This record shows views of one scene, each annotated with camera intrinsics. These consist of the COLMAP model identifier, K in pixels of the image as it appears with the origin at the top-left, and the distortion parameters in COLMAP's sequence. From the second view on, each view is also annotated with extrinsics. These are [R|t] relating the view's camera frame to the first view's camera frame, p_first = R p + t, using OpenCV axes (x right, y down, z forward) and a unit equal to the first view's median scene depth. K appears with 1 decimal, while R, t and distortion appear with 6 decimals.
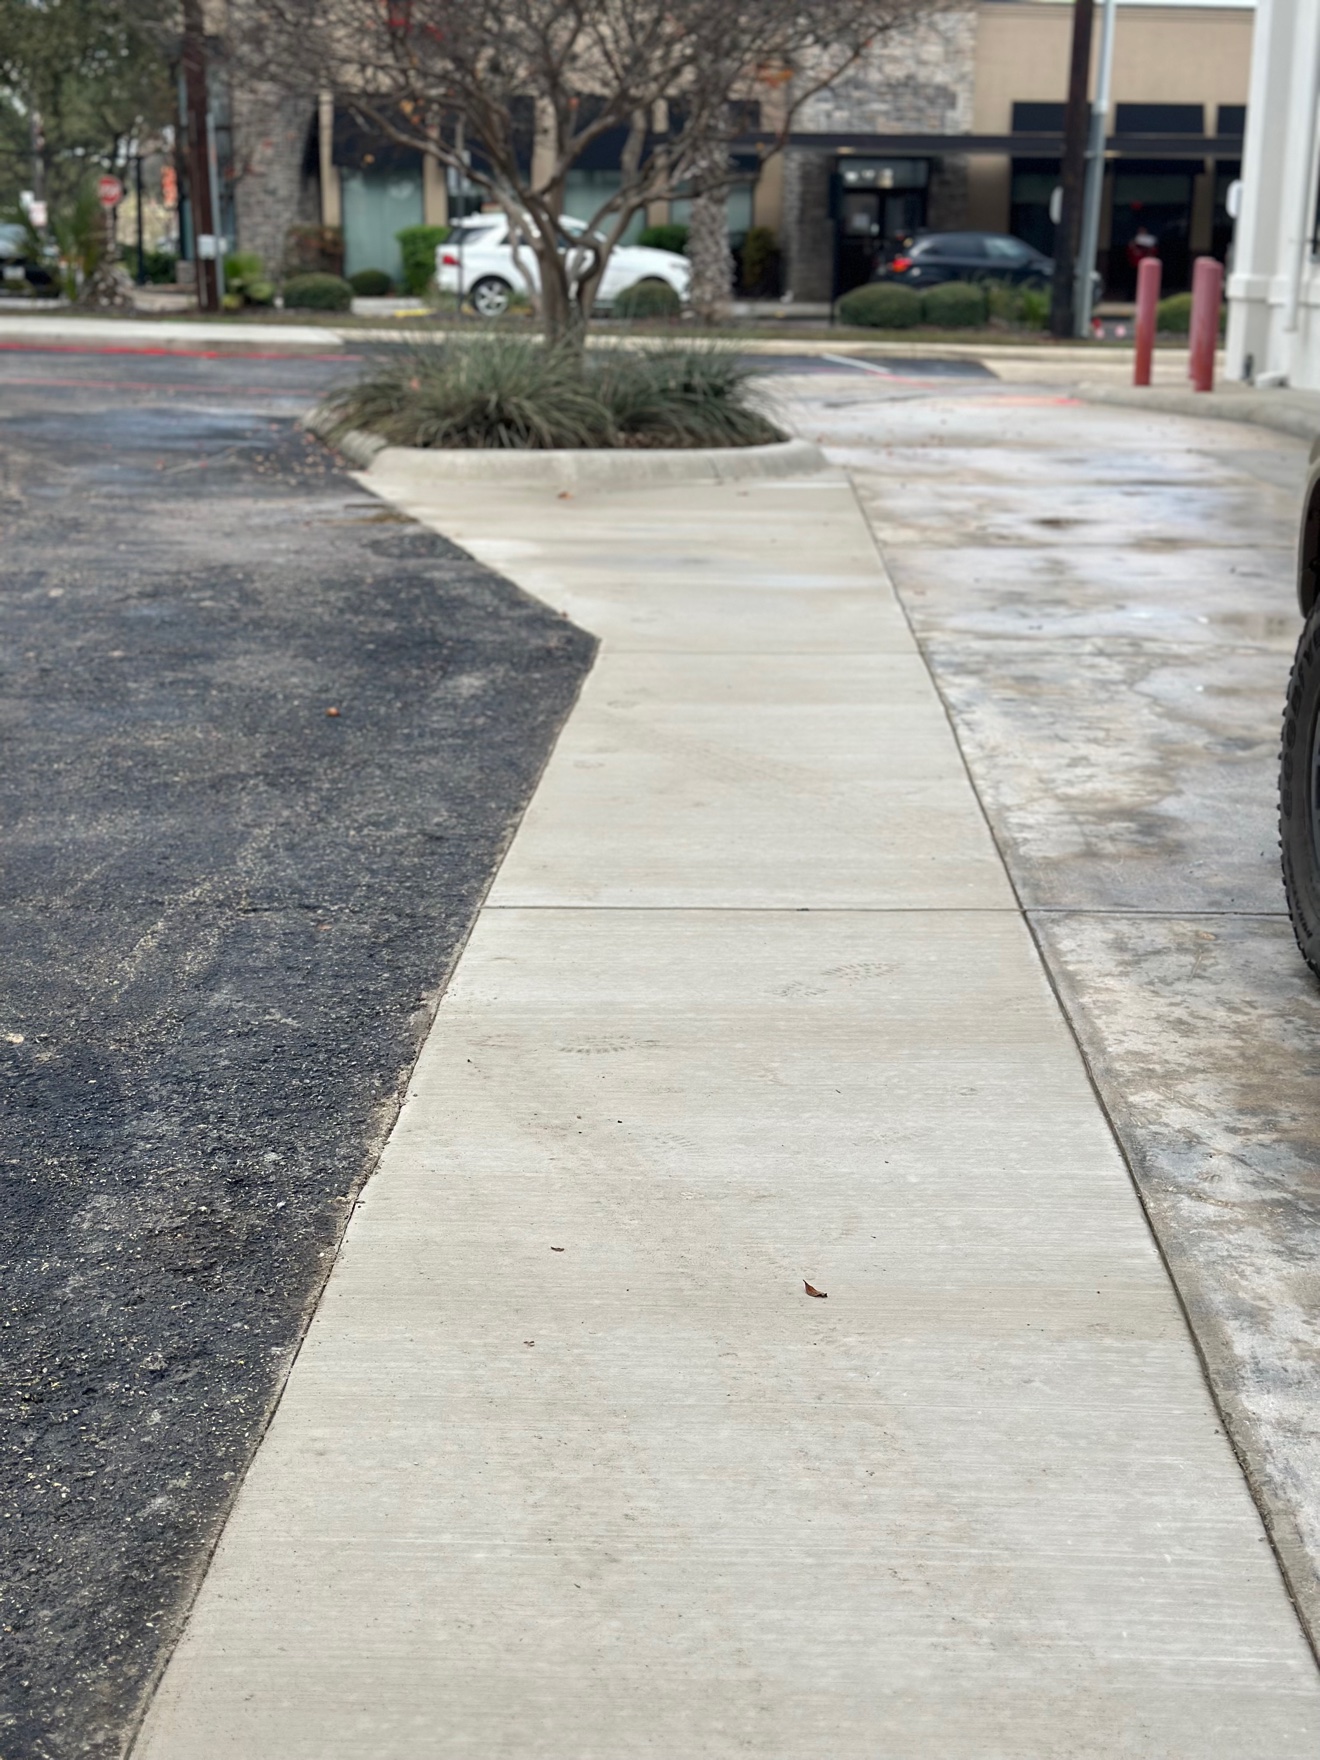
lens RADIAL K [[2458.2, 0, 660.0], [0, 2458.2, 880.0], [0, 0, 1]] dist [0.100906, -0.032851]
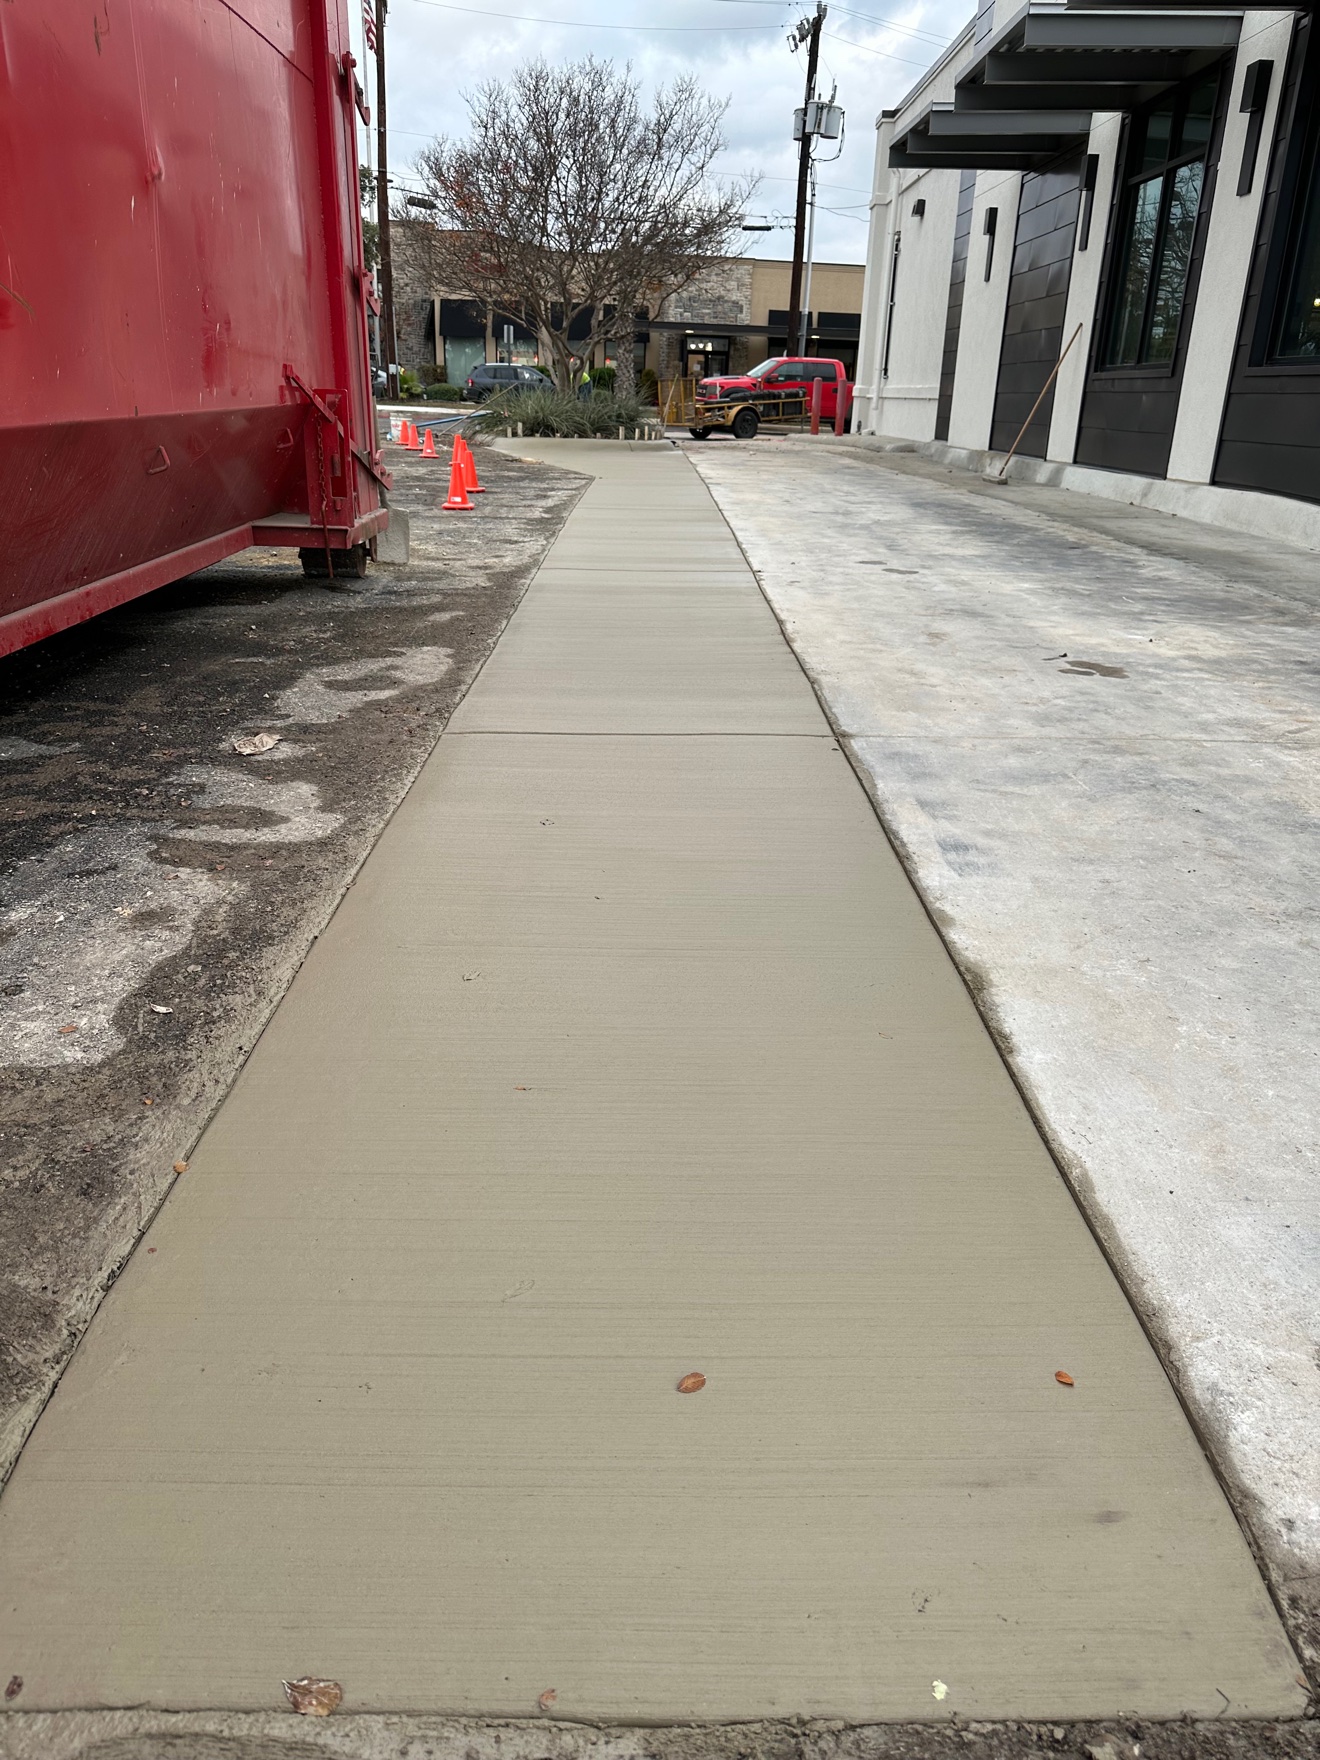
lens RADIAL K [[1255.9, 0, 660.0], [0, 1255.9, 880.0], [0, 0, 1]] dist [-0.002694, -0.001997]
pose [[0.998696, -0.001055, 0.051034, -0.004465], [-0.005084, 0.992758, 0.120023, 0.038140], [-0.050791, -0.120126, 0.991458, -0.104424]]
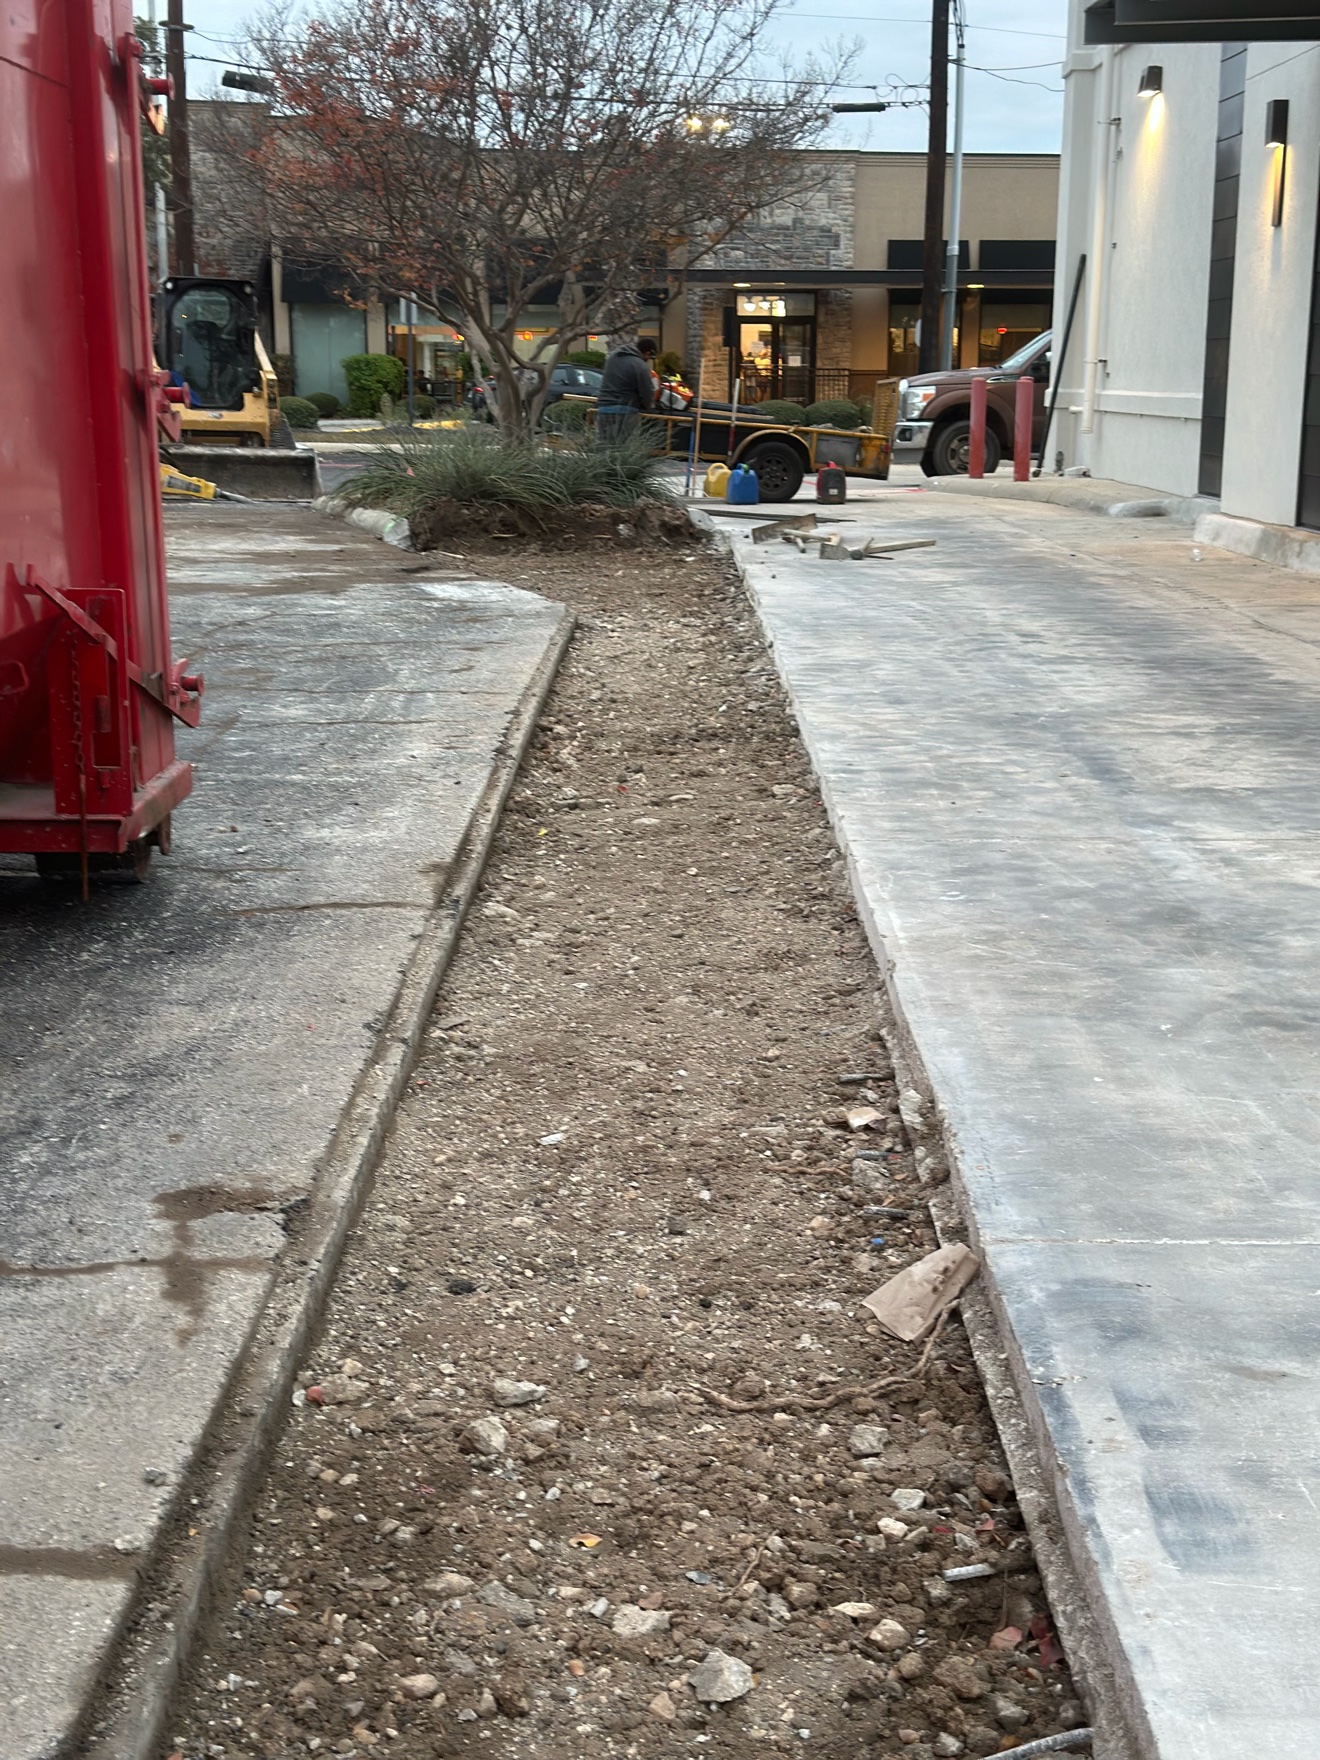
lens RADIAL K [[2458.2, 0, 660.0], [0, 2458.2, 880.0], [0, 0, 1]] dist [0.100906, -0.032851]
pose [[0.999331, -0.017345, 0.032204, -0.003404], [0.018844, 0.998724, -0.046843, 0.029478], [-0.031350, 0.047419, 0.998383, -0.113873]]
